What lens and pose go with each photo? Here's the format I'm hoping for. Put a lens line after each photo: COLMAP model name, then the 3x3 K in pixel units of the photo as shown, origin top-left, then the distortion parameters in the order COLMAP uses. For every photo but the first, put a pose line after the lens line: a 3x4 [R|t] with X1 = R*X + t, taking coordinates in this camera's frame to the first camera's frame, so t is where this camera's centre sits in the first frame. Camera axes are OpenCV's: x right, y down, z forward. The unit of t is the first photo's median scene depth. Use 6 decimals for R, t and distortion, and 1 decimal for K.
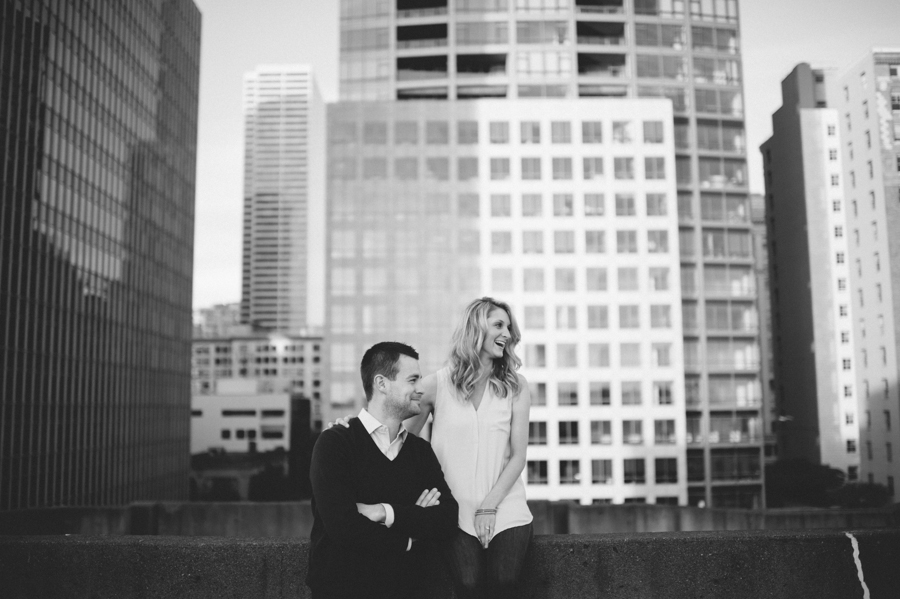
lens RADIAL K [[913.0, 0, 450.0], [0, 913.0, 299.5], [0, 0, 1]] dist [-0.098094, 0.101077]
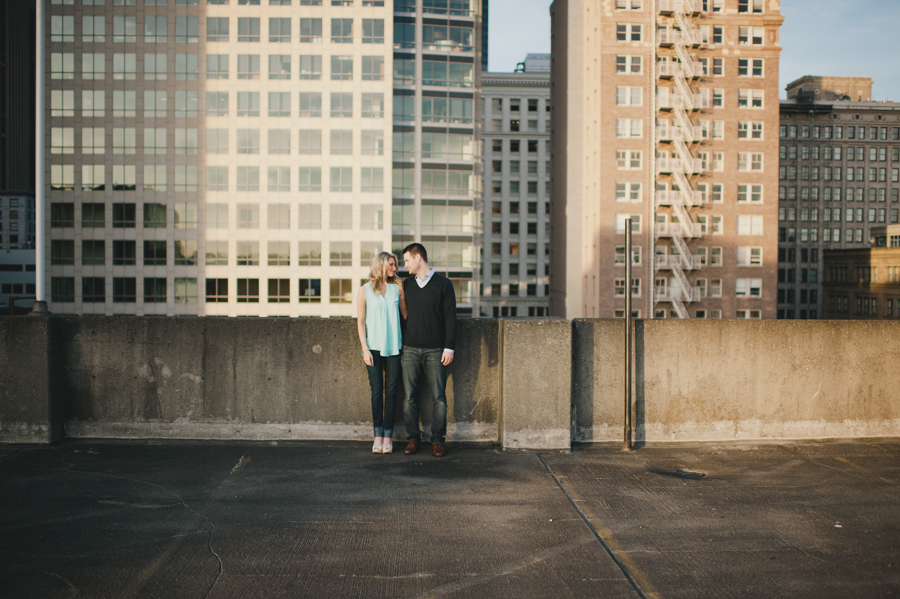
lens RADIAL K [[913.0, 0, 450.0], [0, 913.0, 299.5], [0, 0, 1]] dist [-0.098094, 0.101077]
pose [[0.999026, 0.013530, 0.041988, 0.273739], [-0.019808, 0.988040, 0.152921, -0.006355], [-0.039417, -0.153603, 0.987346, -0.038400]]
